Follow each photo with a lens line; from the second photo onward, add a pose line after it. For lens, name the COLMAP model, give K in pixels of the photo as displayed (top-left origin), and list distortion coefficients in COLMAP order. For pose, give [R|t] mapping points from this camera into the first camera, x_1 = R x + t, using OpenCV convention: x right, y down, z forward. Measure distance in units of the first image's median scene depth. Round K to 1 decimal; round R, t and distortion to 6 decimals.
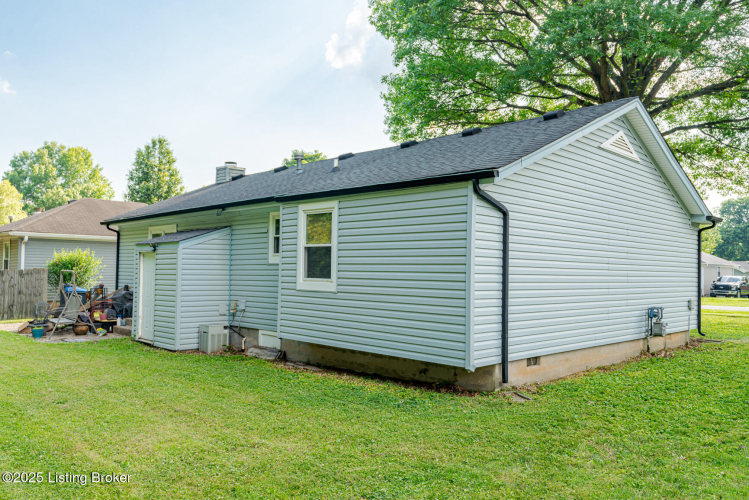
lens RADIAL K [[569.4, 0, 386.8], [0, 569.4, 248.7], [0, 0, 1]] dist [0.007895, 0.005036]
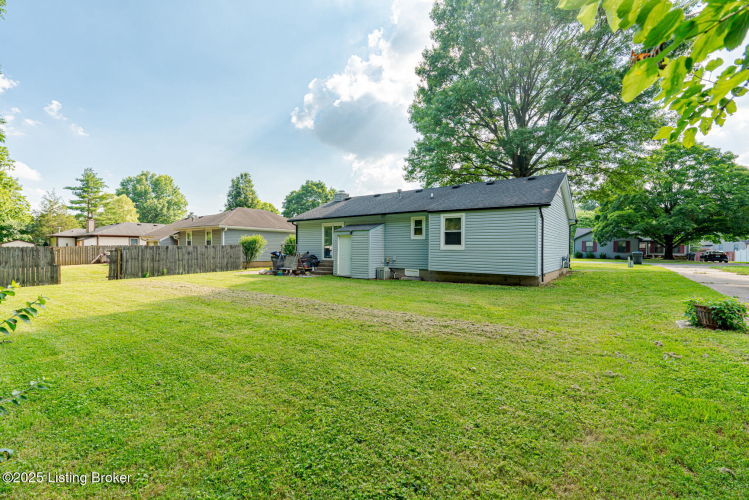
lens RADIAL K [[321.7, 0, 376.0], [0, 321.7, 257.2], [0, 0, 1]] dist [-0.002429, -0.000045]
pose [[0.989317, -0.012393, 0.145253, -0.361981], [0.002610, 0.997726, 0.067352, 0.005907], [-0.145758, -0.066253, 0.987099, -0.176659]]
